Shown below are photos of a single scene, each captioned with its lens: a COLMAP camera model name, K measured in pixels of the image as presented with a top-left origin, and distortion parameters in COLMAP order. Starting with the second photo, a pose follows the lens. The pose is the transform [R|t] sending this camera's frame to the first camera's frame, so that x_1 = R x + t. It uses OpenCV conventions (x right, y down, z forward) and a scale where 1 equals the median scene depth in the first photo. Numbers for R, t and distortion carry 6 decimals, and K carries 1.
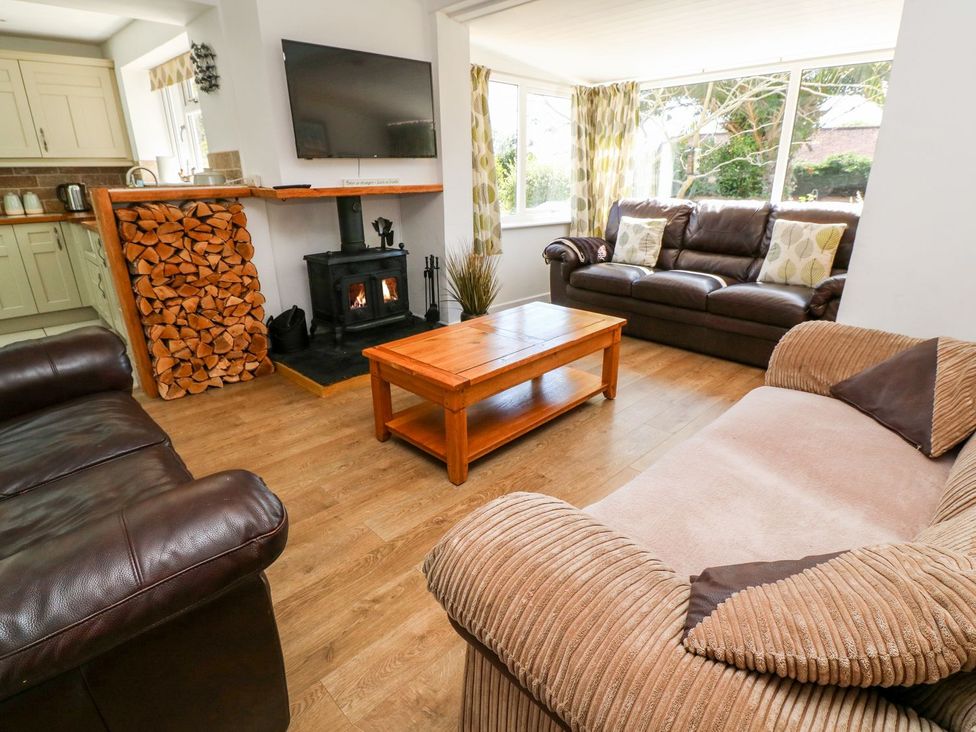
lens RADIAL K [[504.3, 0, 488.3], [0, 504.3, 361.8], [0, 0, 1]] dist [-0.002931, -0.014012]
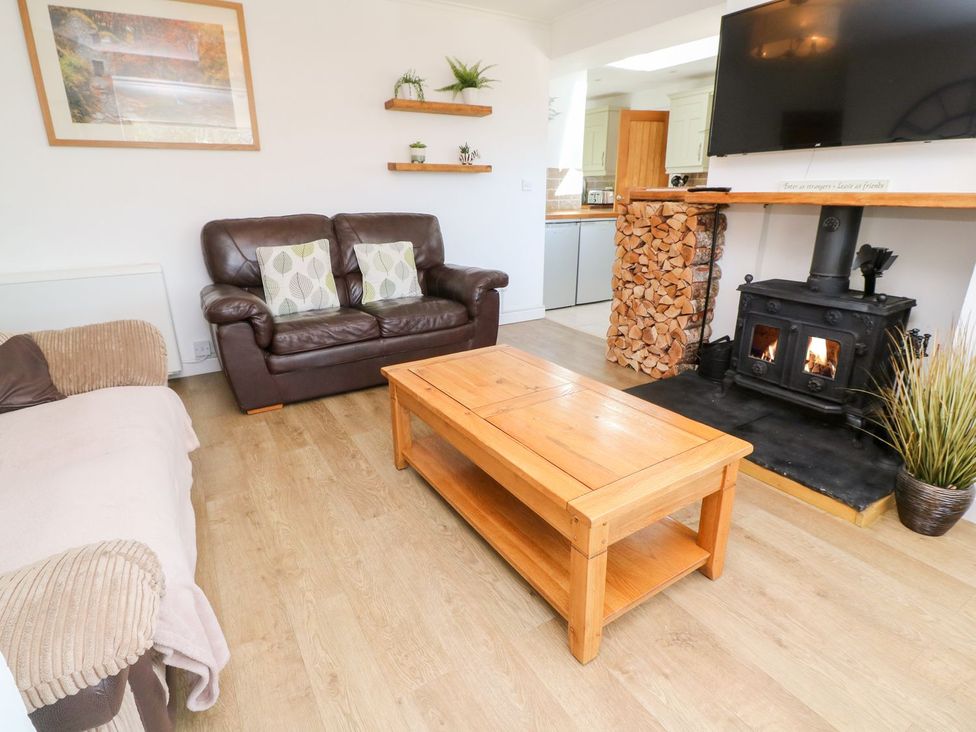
lens RADIAL K [[504.3, 0, 488.3], [0, 504.3, 361.8], [0, 0, 1]] dist [-0.002931, -0.014012]
pose [[-0.203183, 0.327914, -0.922599, 0.581101], [-0.330466, 0.863999, 0.379864, -0.298864], [0.921688, 0.382070, -0.067186, 0.831376]]
